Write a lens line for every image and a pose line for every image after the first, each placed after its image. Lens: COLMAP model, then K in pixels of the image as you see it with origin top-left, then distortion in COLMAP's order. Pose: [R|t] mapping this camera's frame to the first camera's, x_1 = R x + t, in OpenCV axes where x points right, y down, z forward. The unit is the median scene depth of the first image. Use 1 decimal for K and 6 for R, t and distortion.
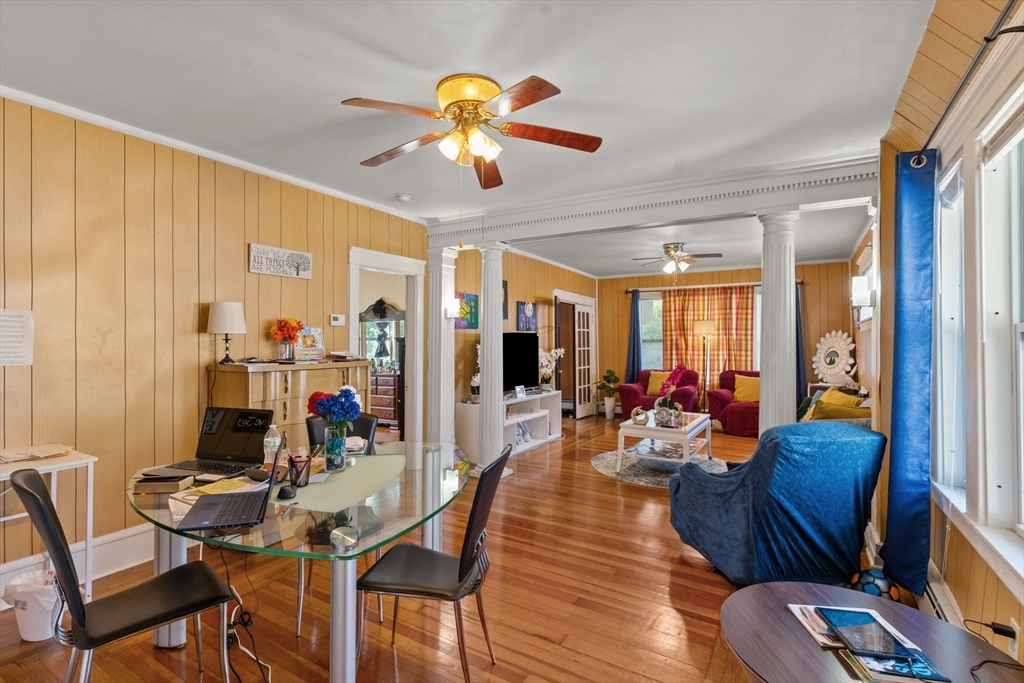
lens RADIAL K [[495.4, 0, 504.4], [0, 495.4, 336.7], [0, 0, 1]] dist [-0.000600, -0.002894]
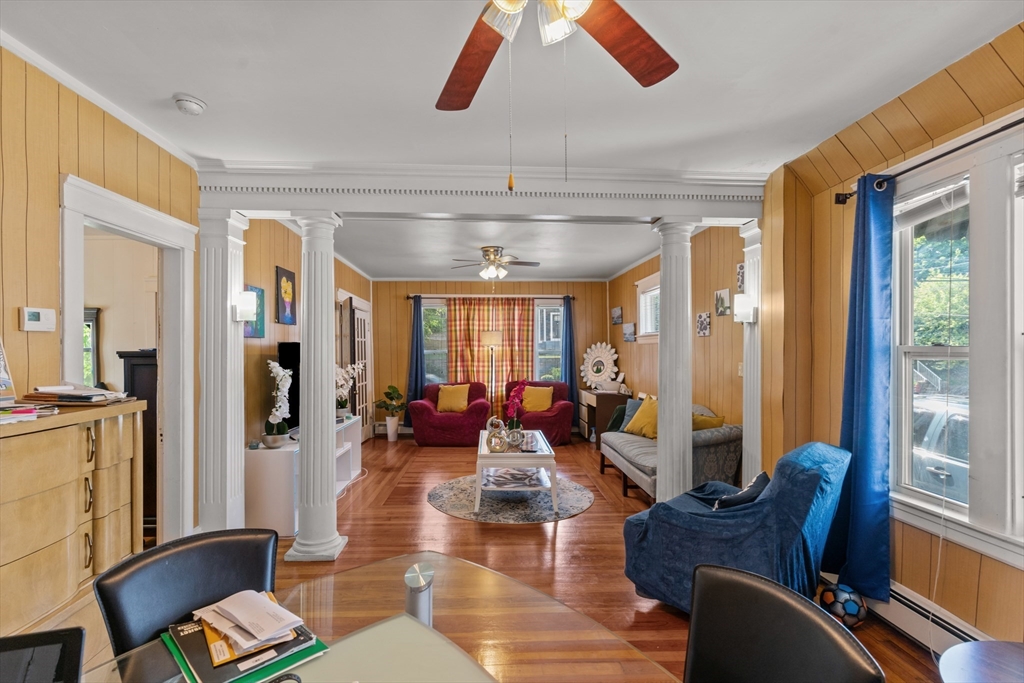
lens RADIAL K [[495.4, 0, 514.9], [0, 495.4, 352.1], [0, 0, 1]] dist [-0.000600, -0.002894]
pose [[0.823491, -0.005972, 0.567298, -0.123222], [-0.002105, 0.999906, 0.013581, -0.005069], [-0.567325, -0.012378, 0.823401, 0.182288]]
